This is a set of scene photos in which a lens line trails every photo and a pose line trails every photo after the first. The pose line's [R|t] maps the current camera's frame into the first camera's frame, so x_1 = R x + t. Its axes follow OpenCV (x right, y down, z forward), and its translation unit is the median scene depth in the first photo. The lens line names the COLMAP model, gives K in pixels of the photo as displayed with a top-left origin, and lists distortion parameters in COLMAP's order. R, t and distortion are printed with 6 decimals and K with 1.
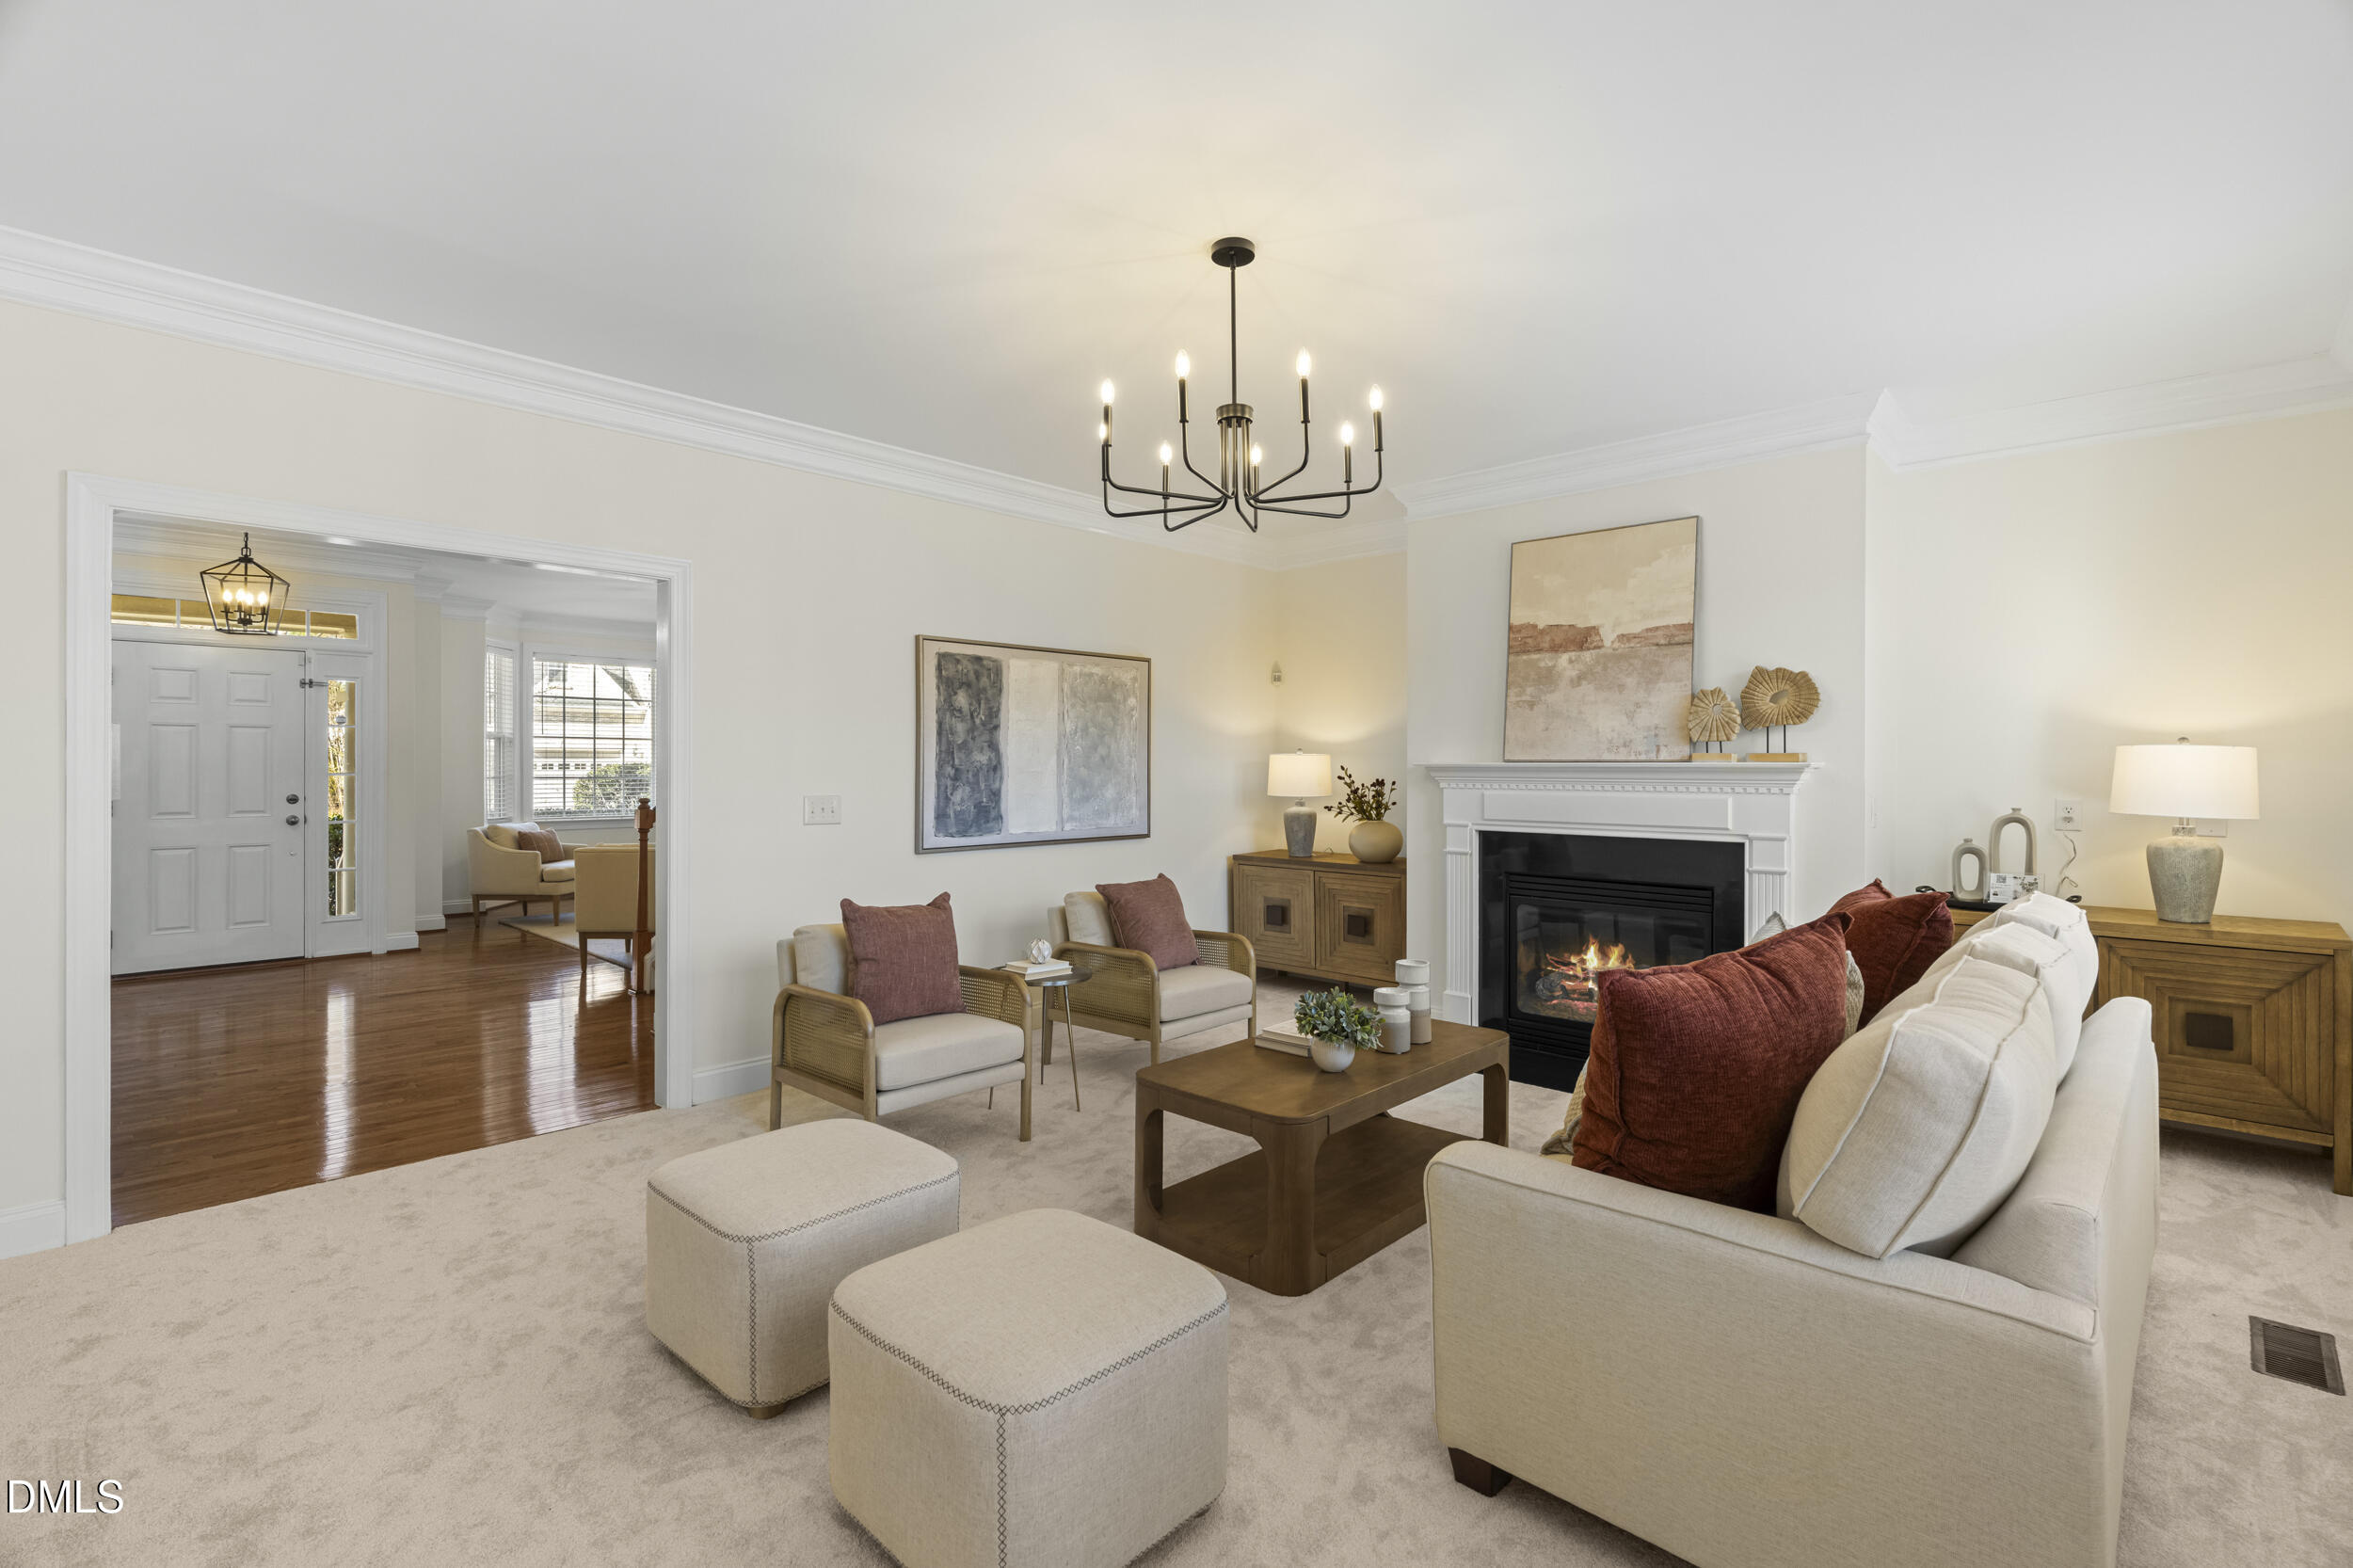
lens RADIAL K [[1057.4, 0, 1176.2], [0, 1057.4, 765.2], [0, 0, 1]] dist [-0.002282, -0.000489]
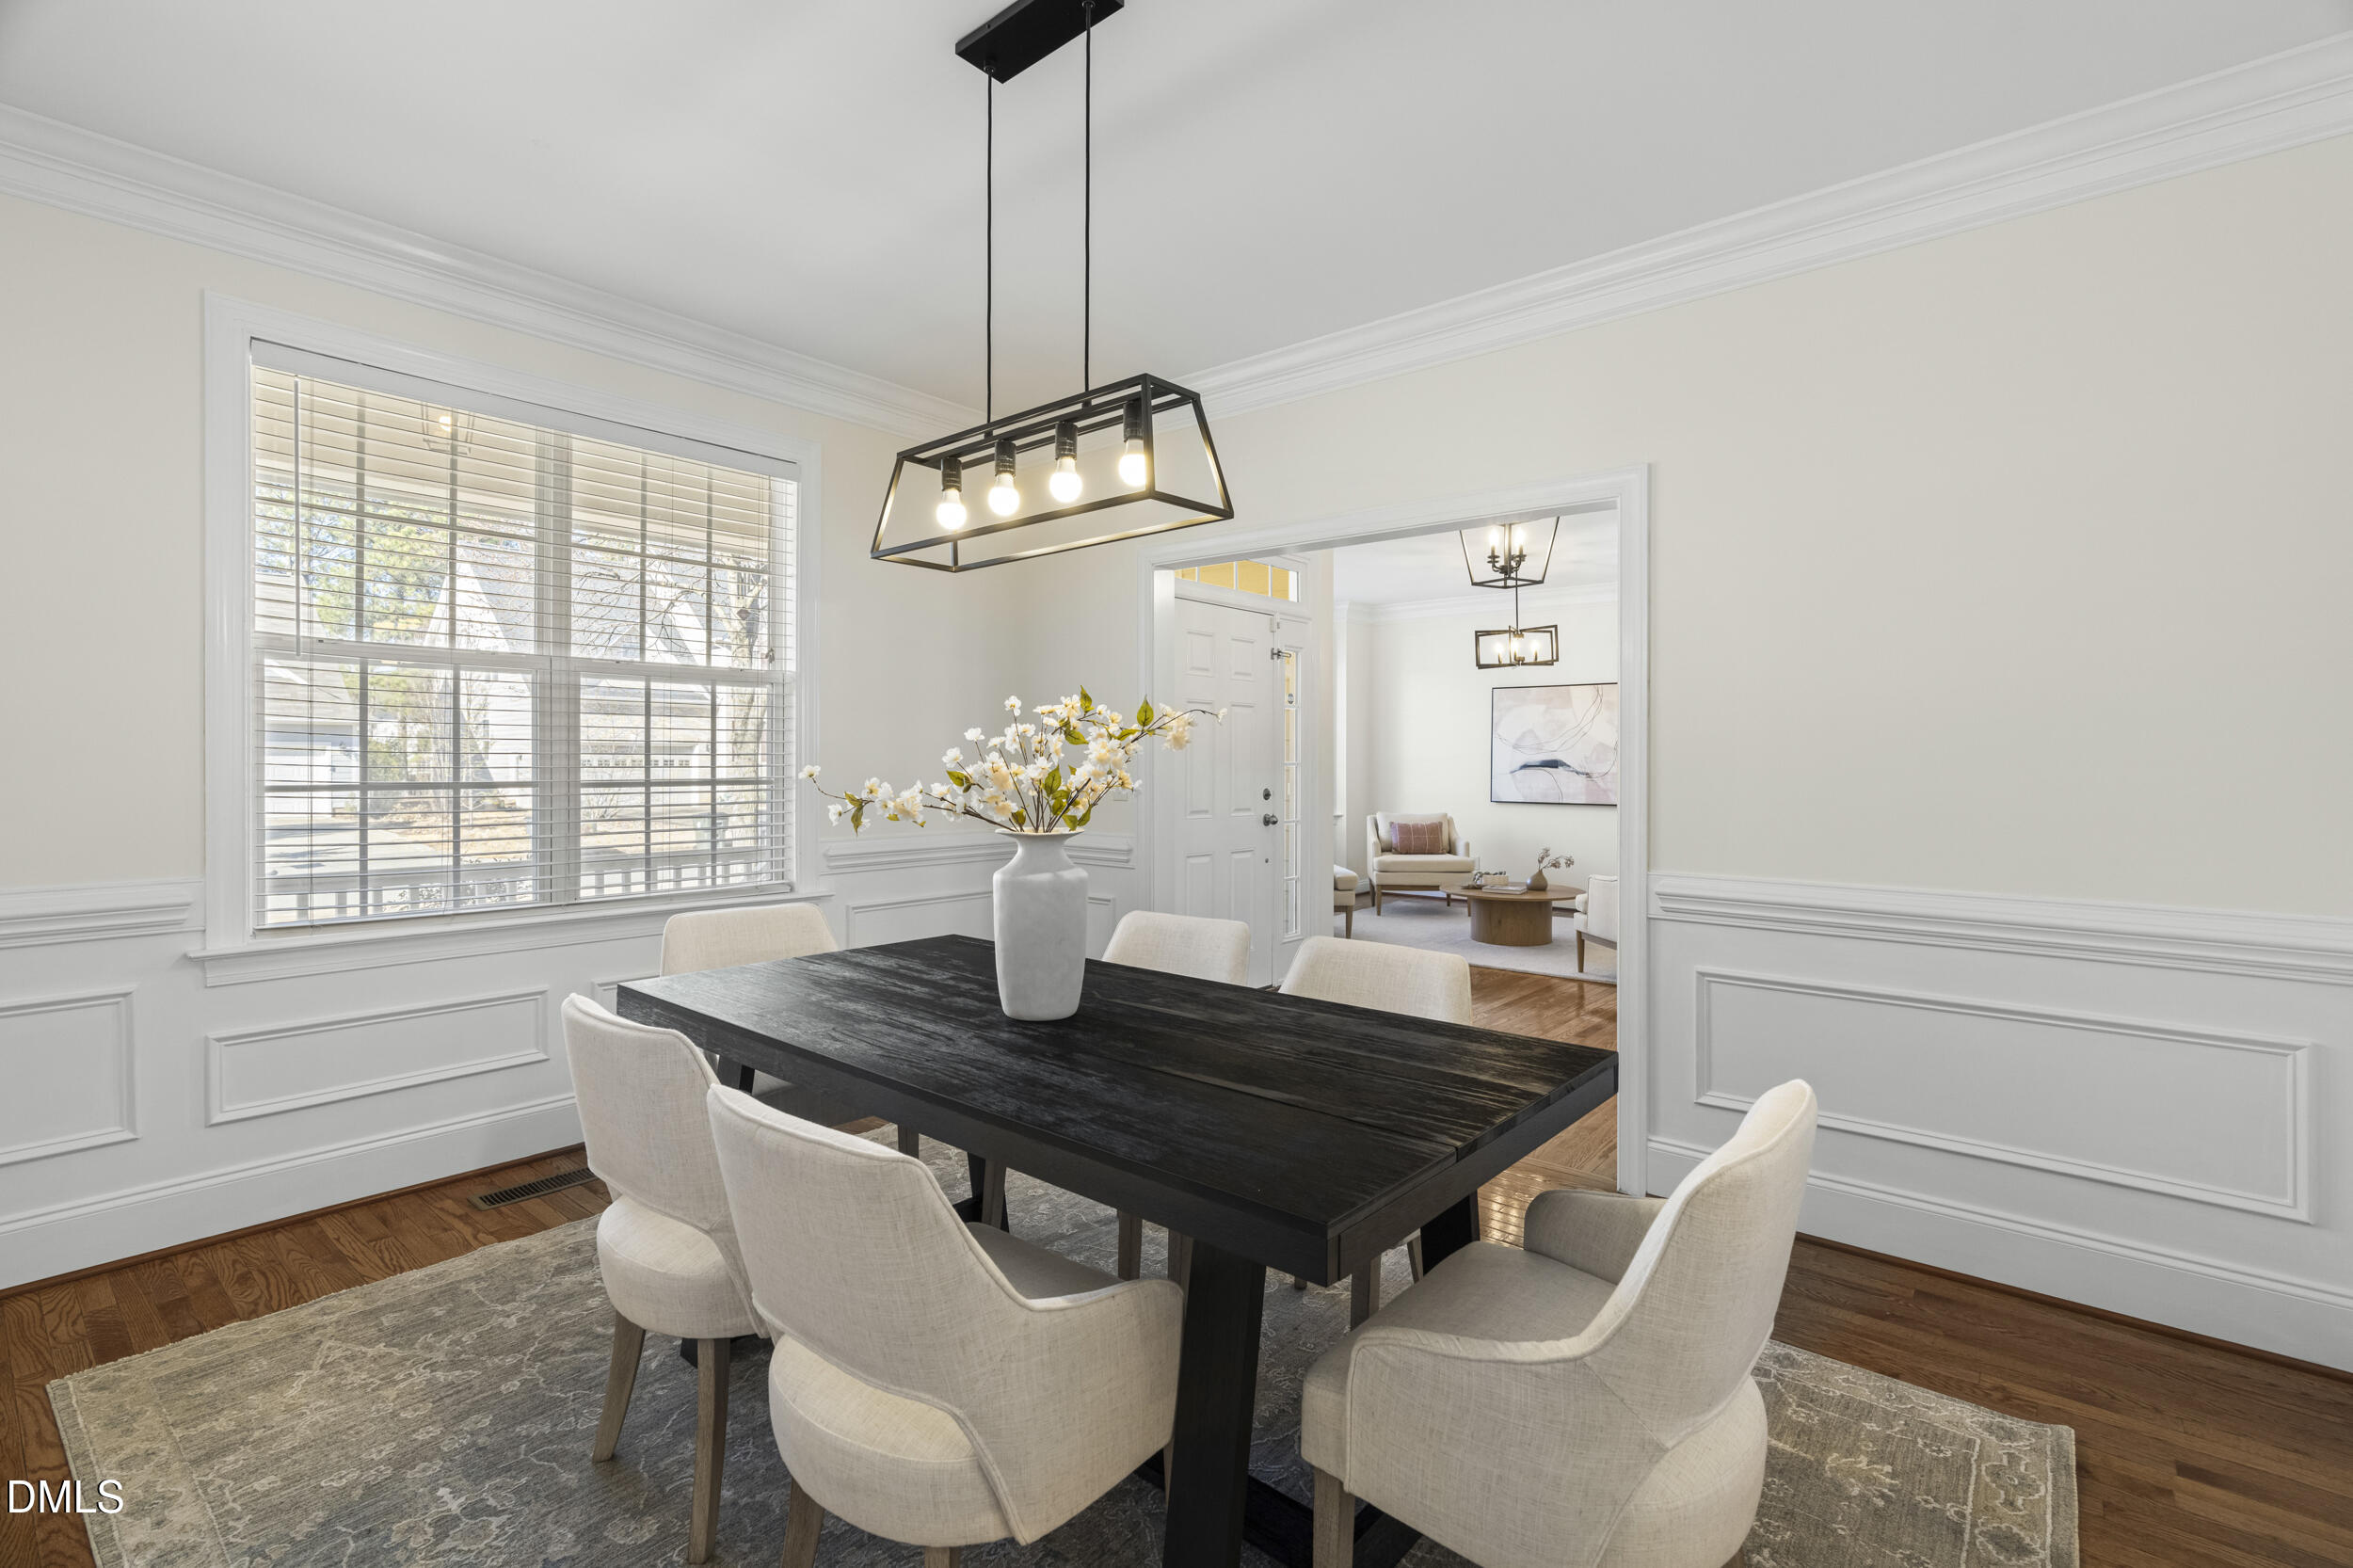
lens RADIAL K [[1057.4, 0, 1176.2], [0, 1057.4, 765.2], [0, 0, 1]] dist [-0.002282, -0.000489]
pose [[0.999015, -0.004112, 0.044186, -0.905352], [0.004051, 0.999991, 0.001485, 0.007895], [-0.044191, -0.001305, 0.999022, 0.168222]]
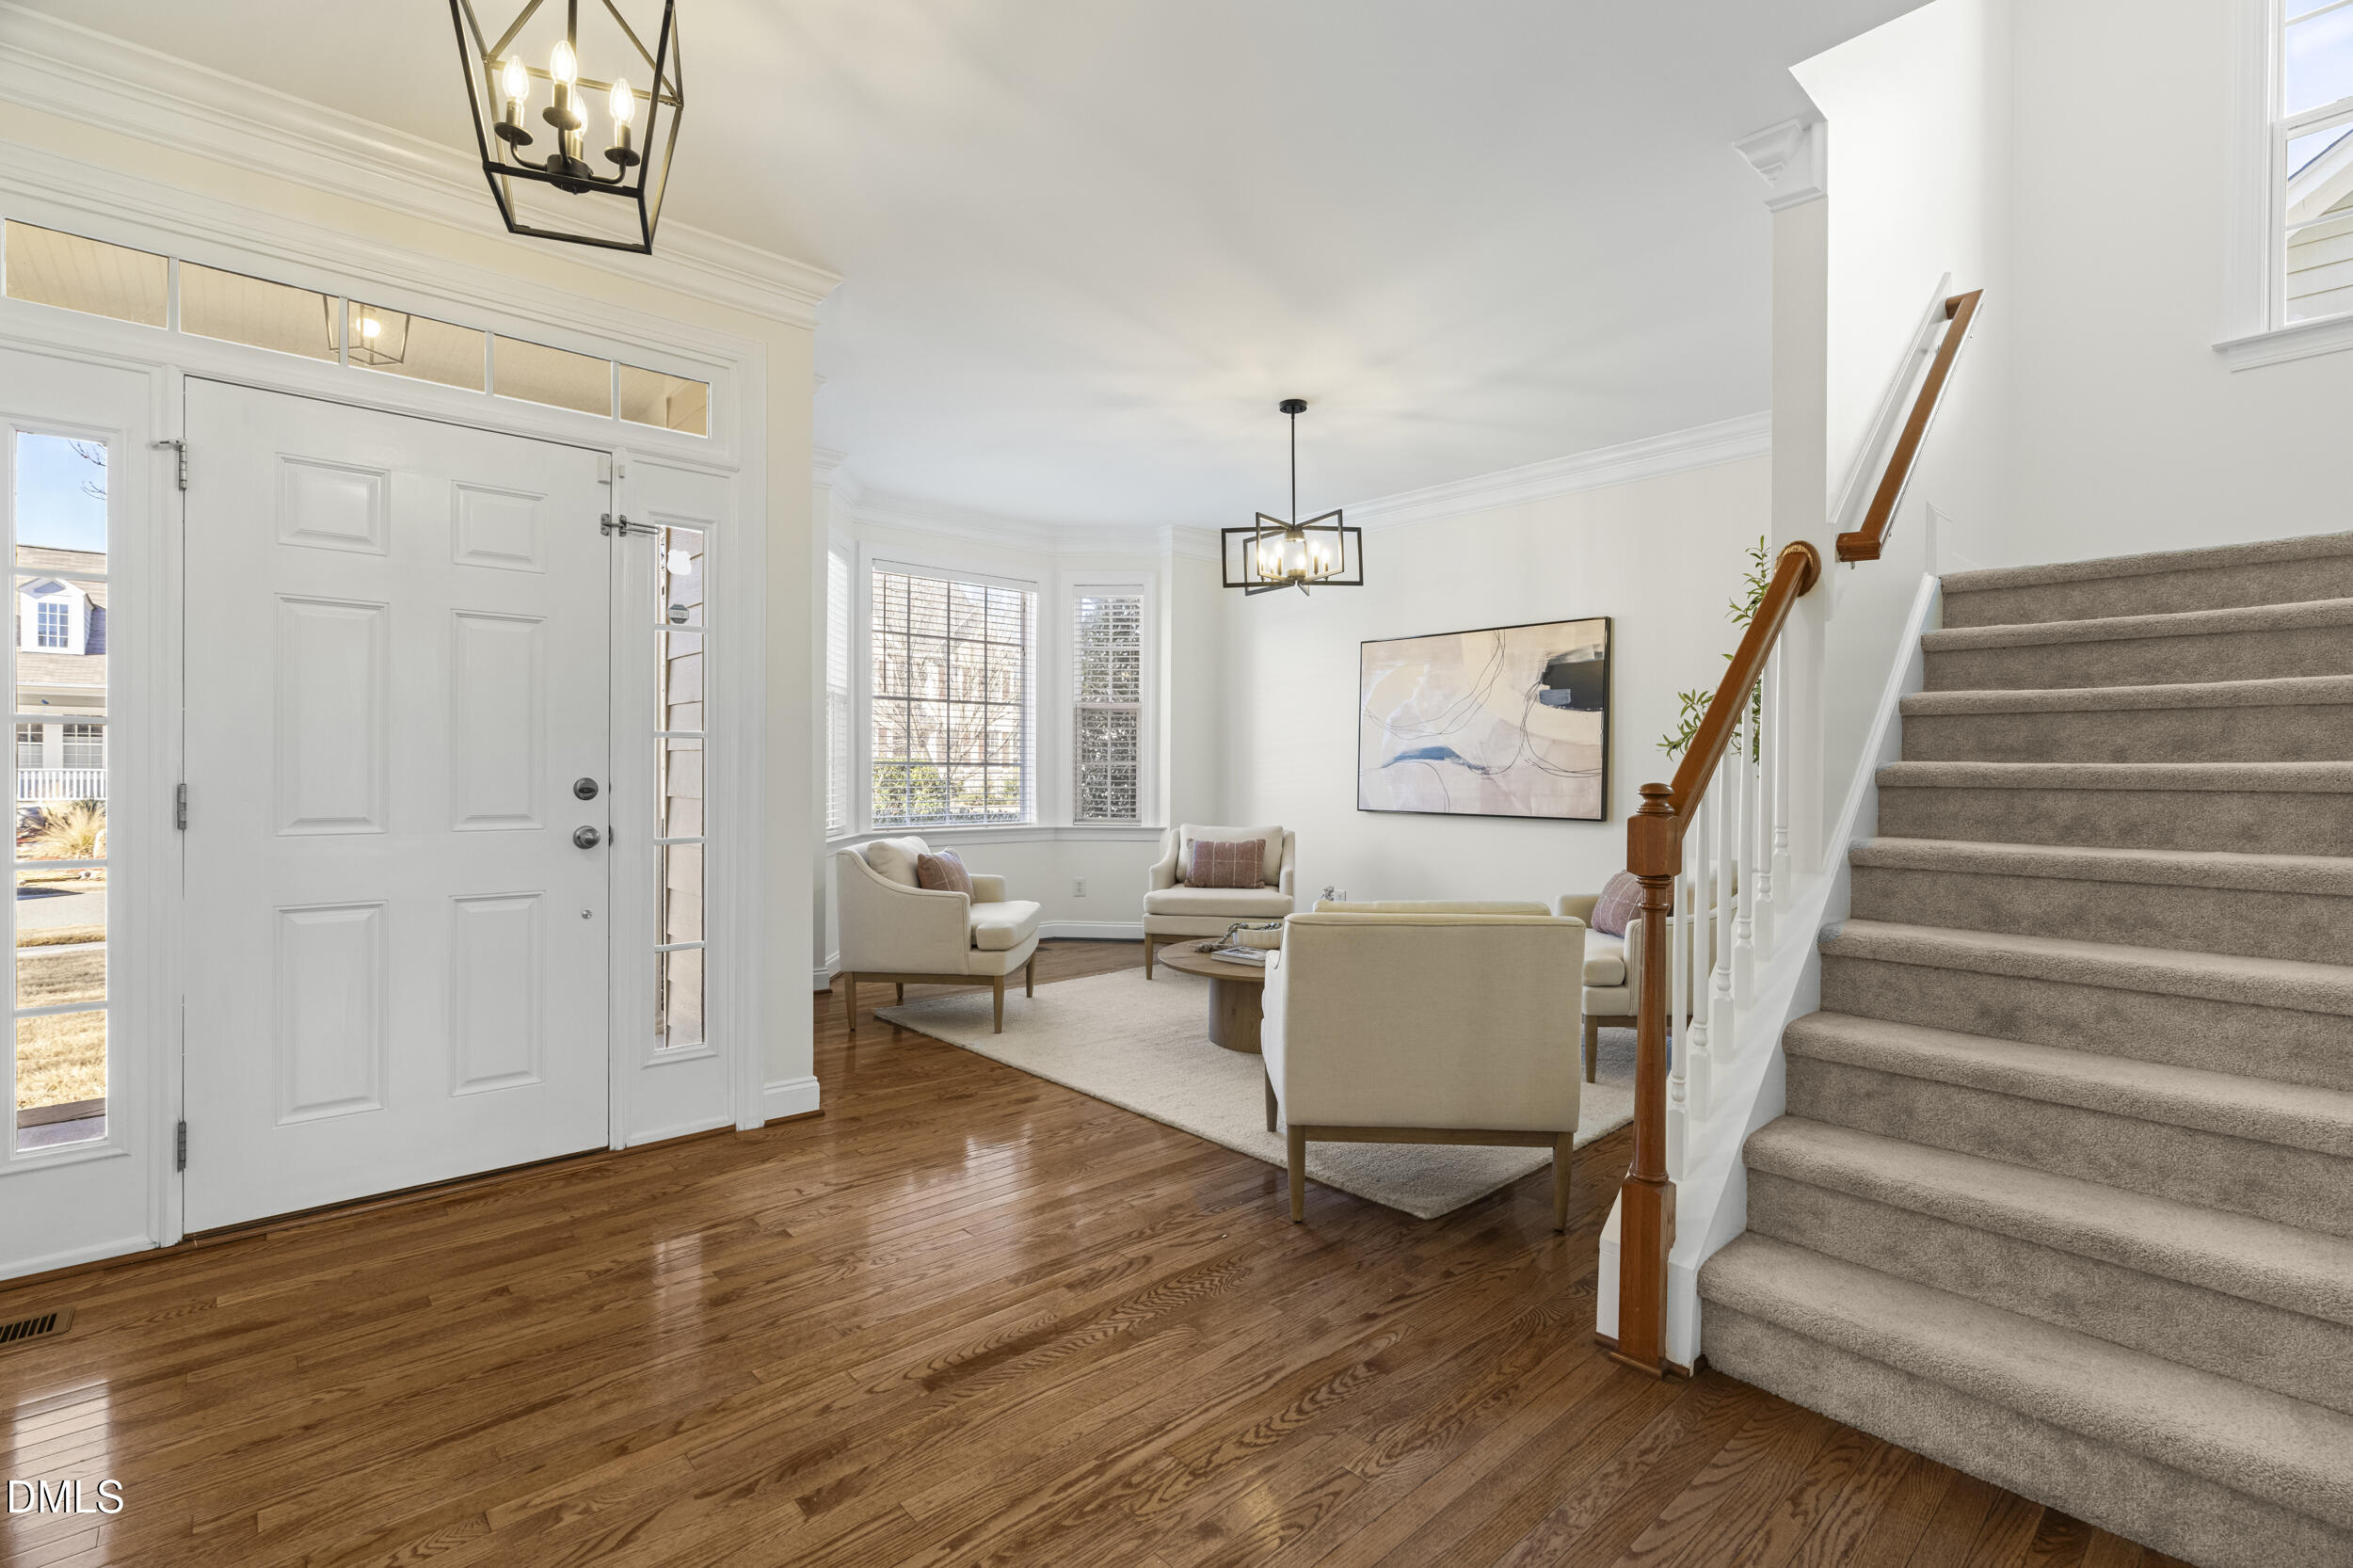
lens RADIAL K [[1067.7, 0, 1180.0], [0, 1067.7, 770.2], [0, 0, 1]] dist [-0.000460, -0.000034]
pose [[0.996493, -0.001031, -0.083671, -0.532524], [0.000880, 0.999998, -0.001841, 0.024446], [0.083672, 0.001761, 0.996492, 0.556716]]
